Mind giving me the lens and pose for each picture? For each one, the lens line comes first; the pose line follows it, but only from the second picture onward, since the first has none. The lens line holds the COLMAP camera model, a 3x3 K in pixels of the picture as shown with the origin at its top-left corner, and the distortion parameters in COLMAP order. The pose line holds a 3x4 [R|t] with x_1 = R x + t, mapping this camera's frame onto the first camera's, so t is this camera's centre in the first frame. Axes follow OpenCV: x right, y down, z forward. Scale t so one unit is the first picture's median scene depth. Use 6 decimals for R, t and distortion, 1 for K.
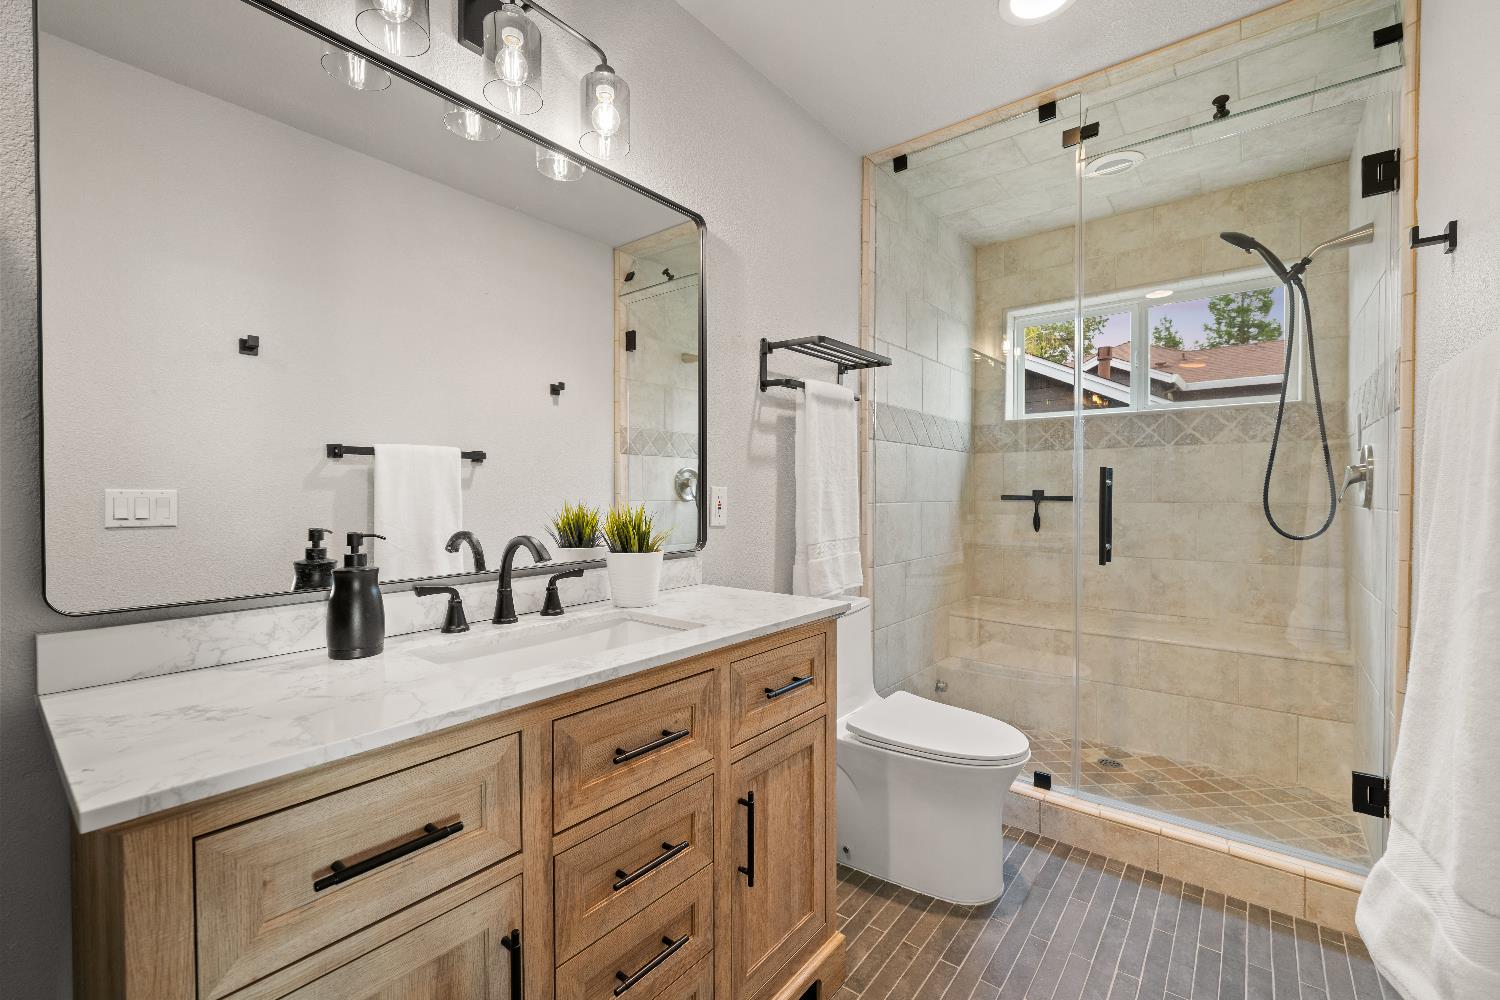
lens RADIAL K [[637.6, 0, 747.7], [0, 637.6, 497.2], [0, 0, 1]] dist [-0.000362, -0.000072]
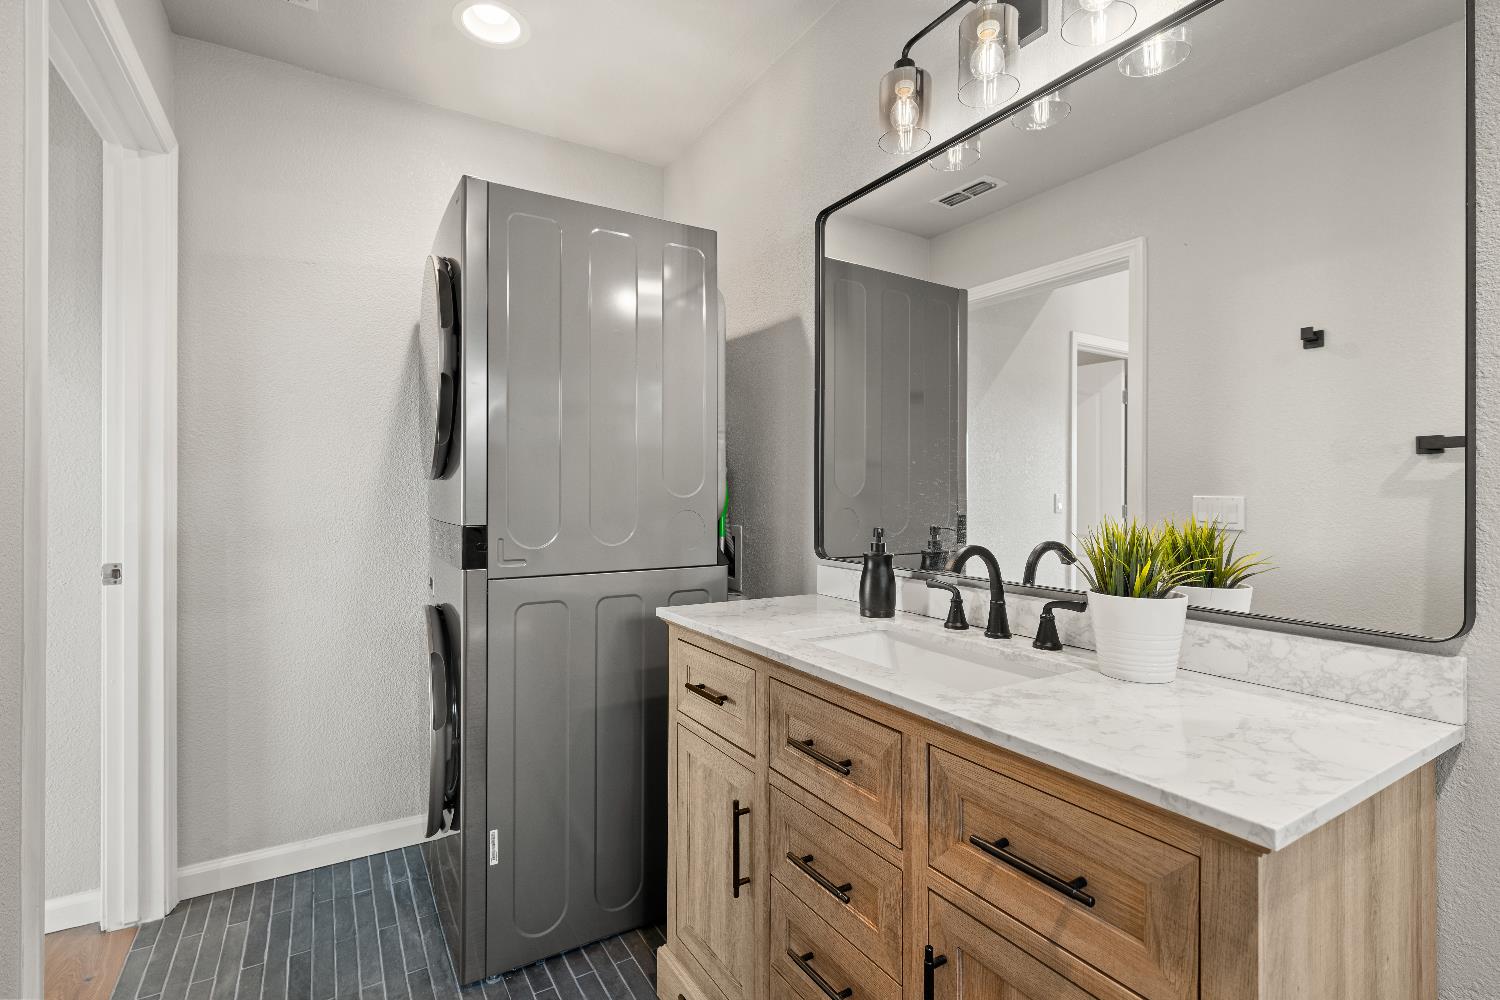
lens RADIAL K [[688.1, 0, 749.7], [0, 688.1, 497.9], [0, 0, 1]] dist [-0.001028, -0.000088]
pose [[-0.343306, 0.000998, -0.939223, 0.745537], [-0.012318, 0.999909, 0.005565, -0.011263], [0.939143, 0.013480, -0.343262, 1.061897]]
